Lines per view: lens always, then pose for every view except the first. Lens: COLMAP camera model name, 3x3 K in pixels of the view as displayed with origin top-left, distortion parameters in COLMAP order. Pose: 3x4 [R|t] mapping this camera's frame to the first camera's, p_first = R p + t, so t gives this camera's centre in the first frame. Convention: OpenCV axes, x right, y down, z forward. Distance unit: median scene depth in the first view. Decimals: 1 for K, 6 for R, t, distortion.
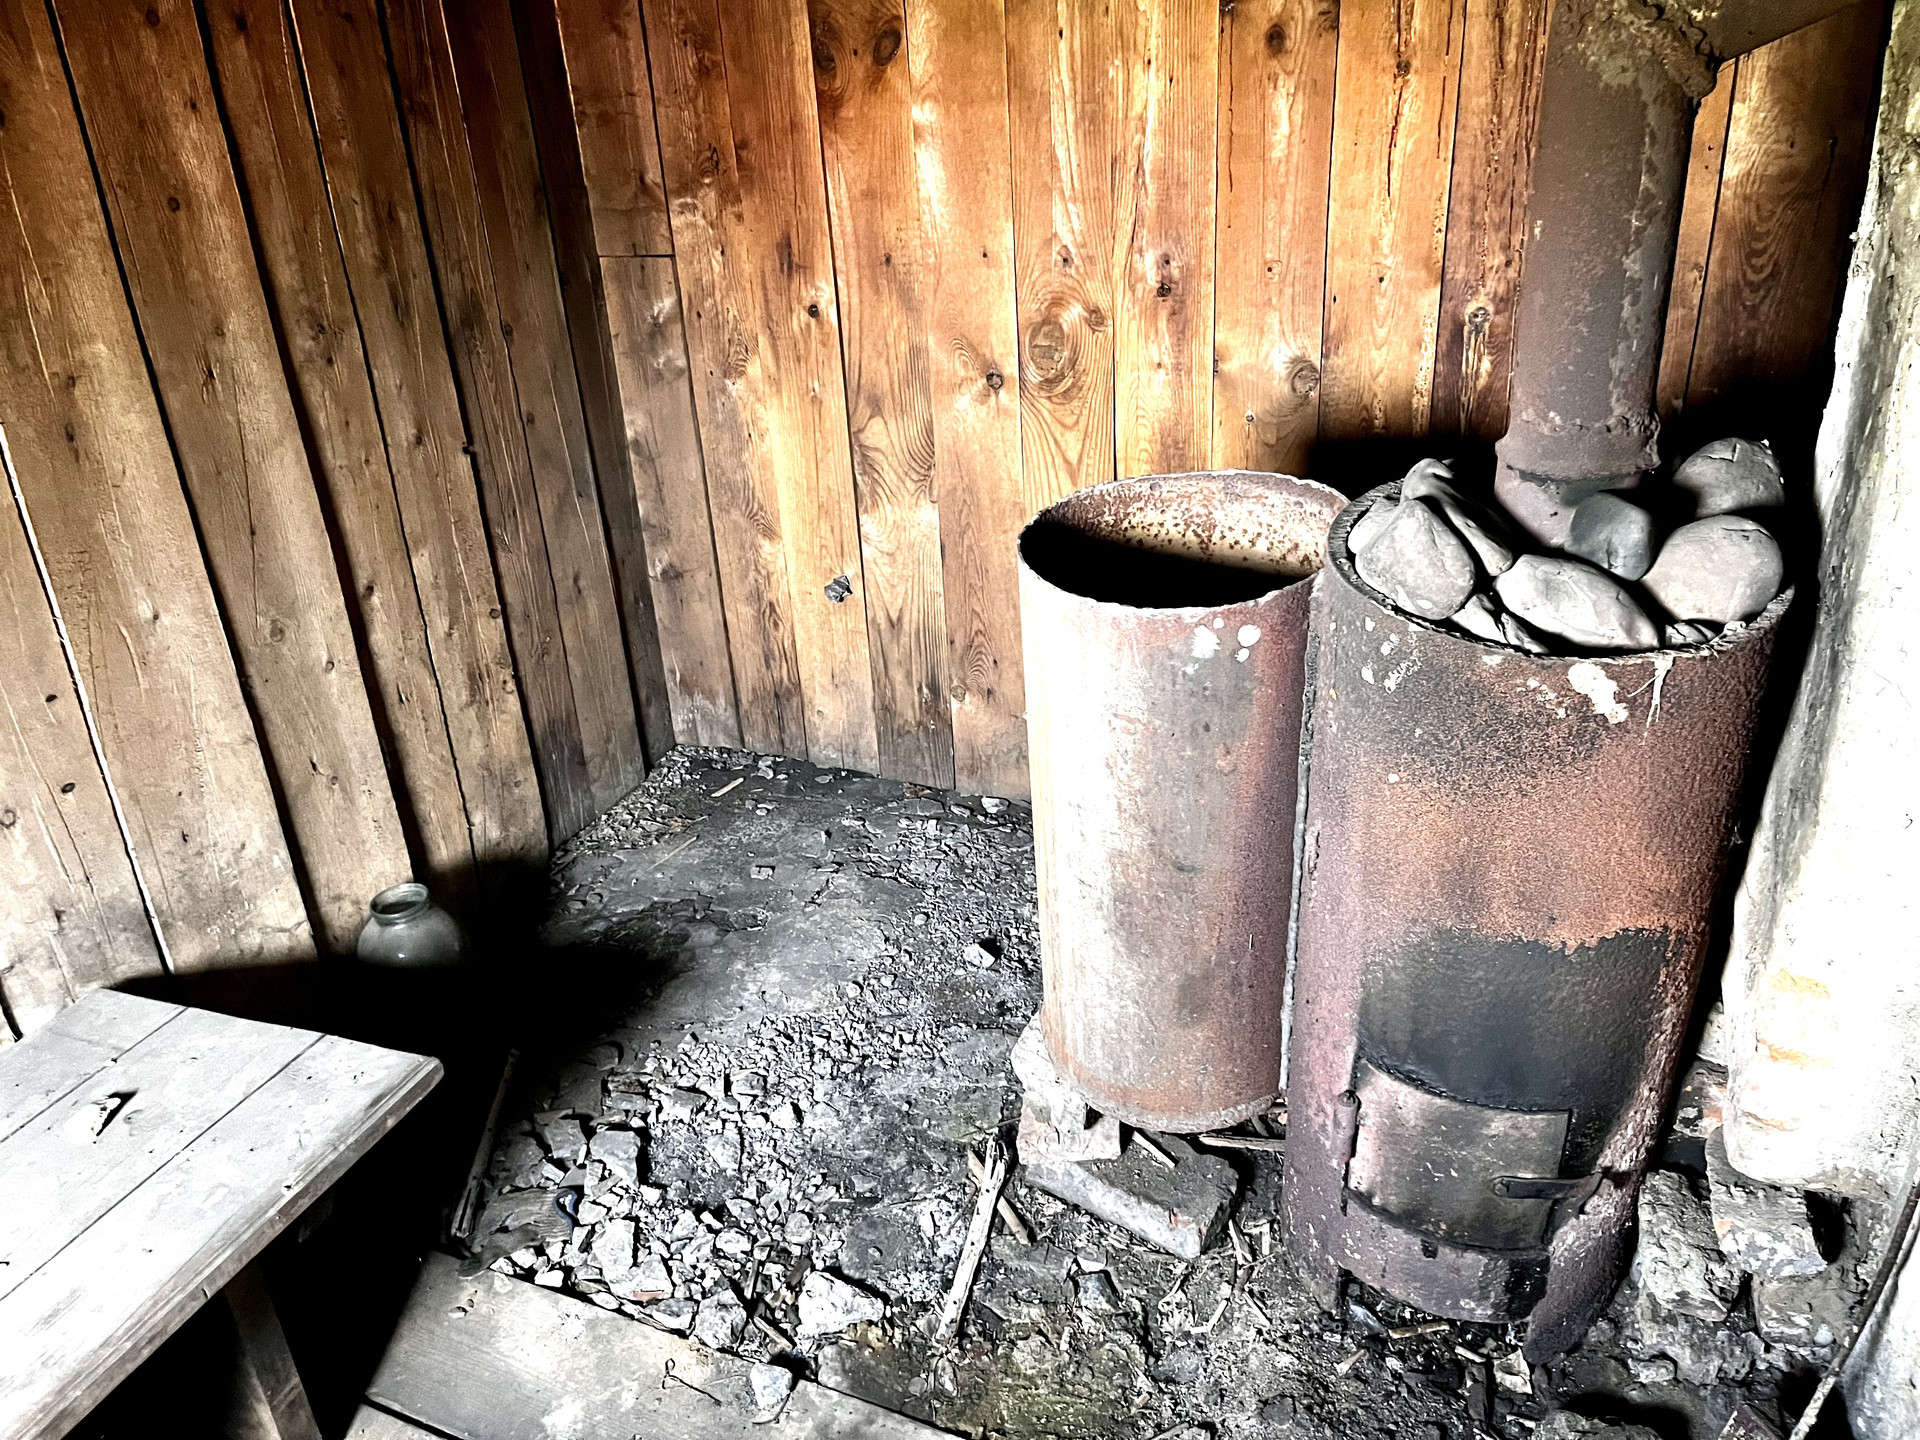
lens RADIAL K [[1453.4, 0, 952.8], [0, 1453.4, 703.7], [0, 0, 1]] dist [0.057537, -0.088857]
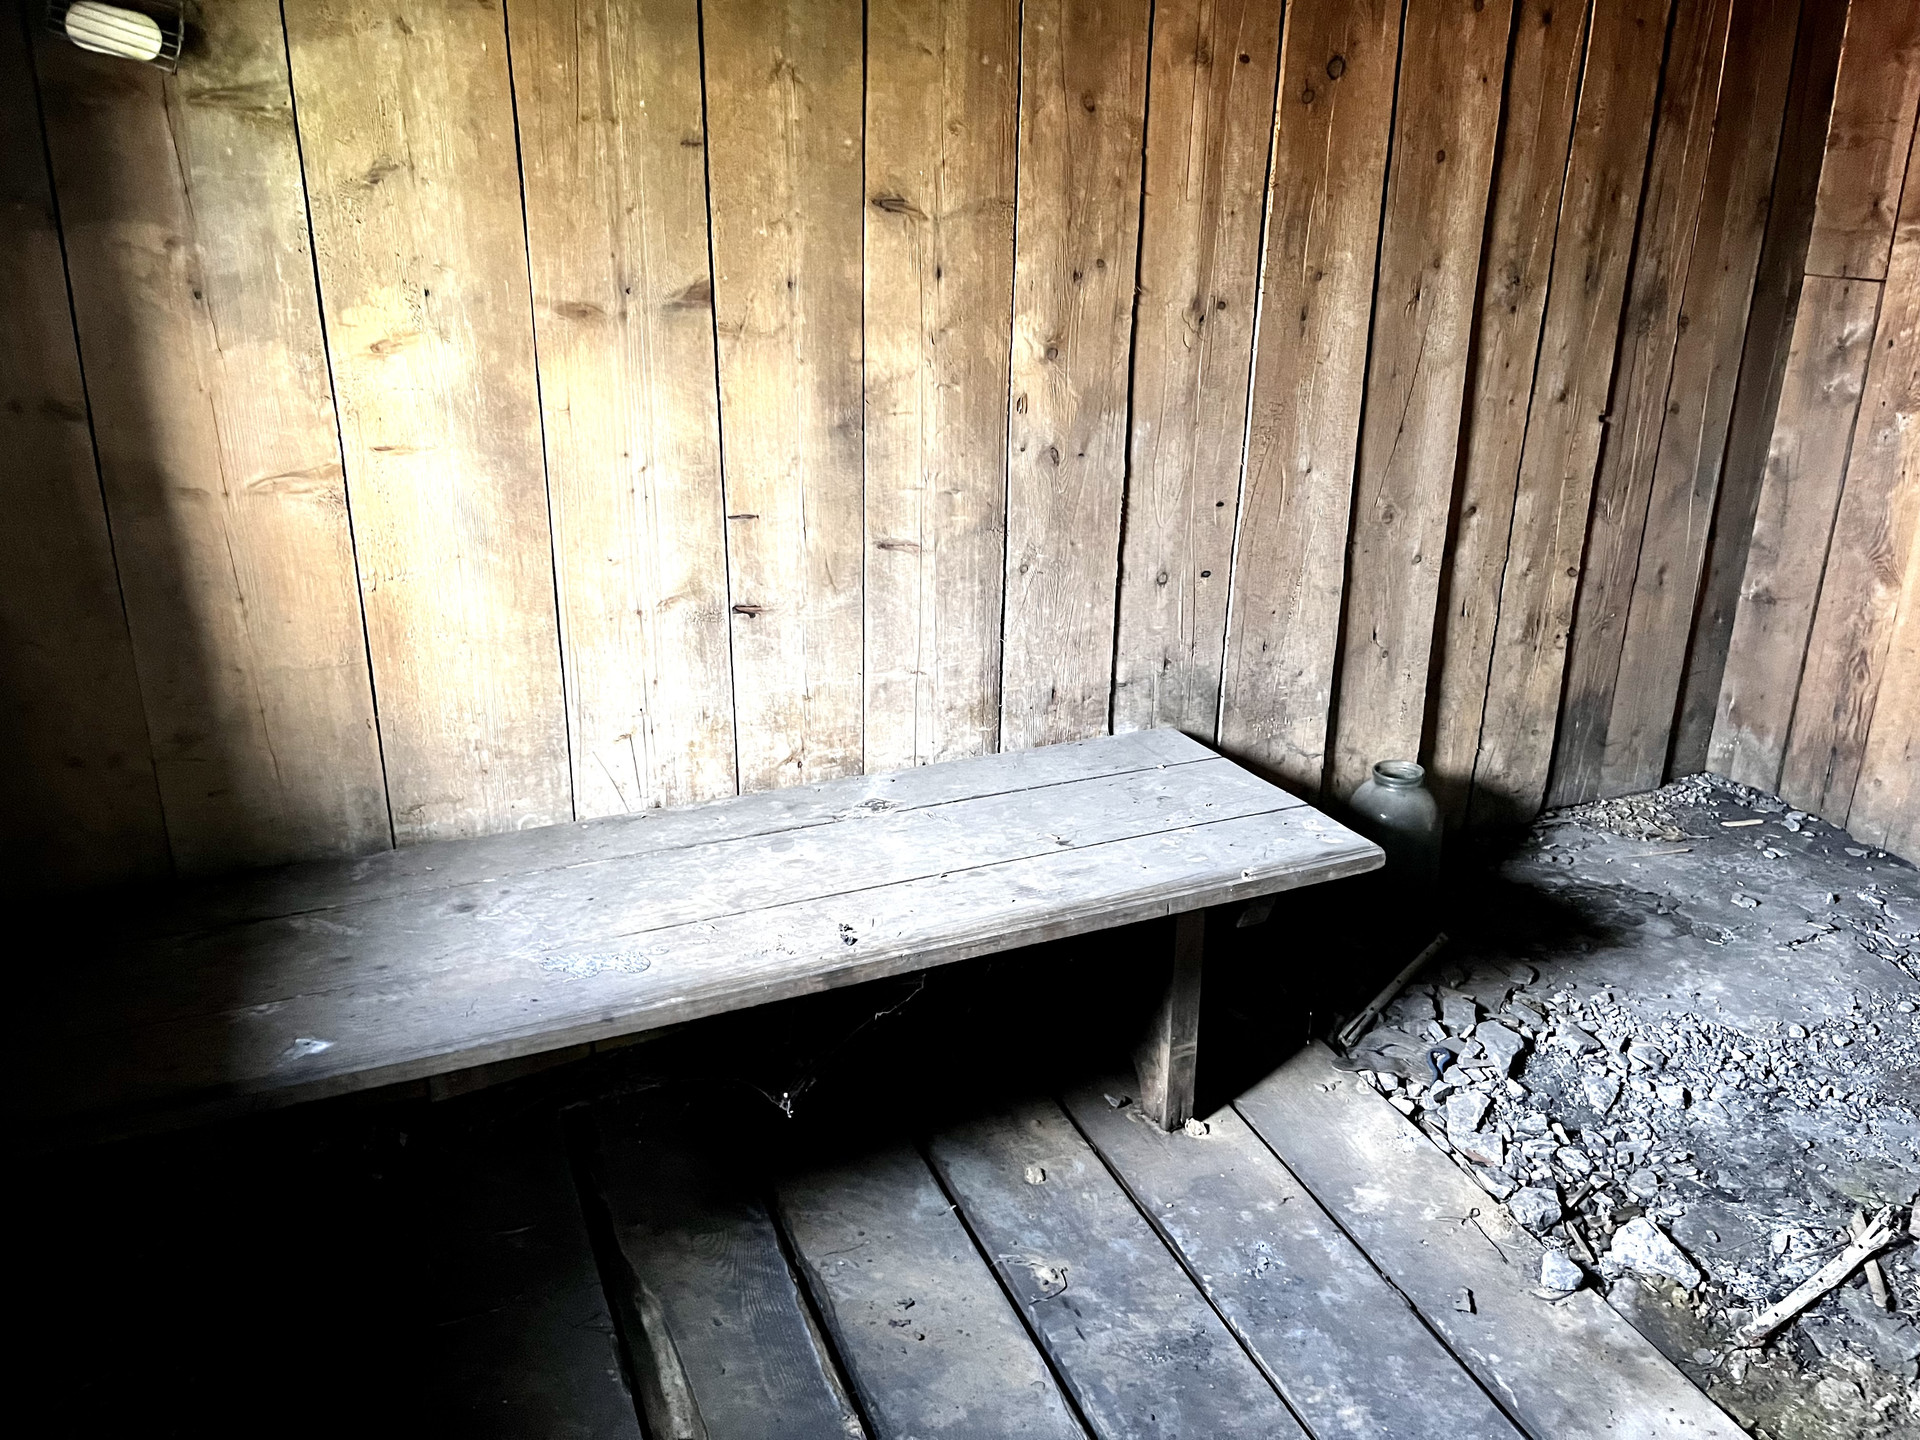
lens RADIAL K [[1453.4, 0, 953.2], [0, 1453.4, 705.5], [0, 0, 1]] dist [0.057537, -0.088857]
pose [[0.711578, 0.302367, -0.634217, 0.090138], [-0.339871, 0.938157, 0.065945, 0.134021], [0.614934, 0.168627, 0.770338, -0.116182]]
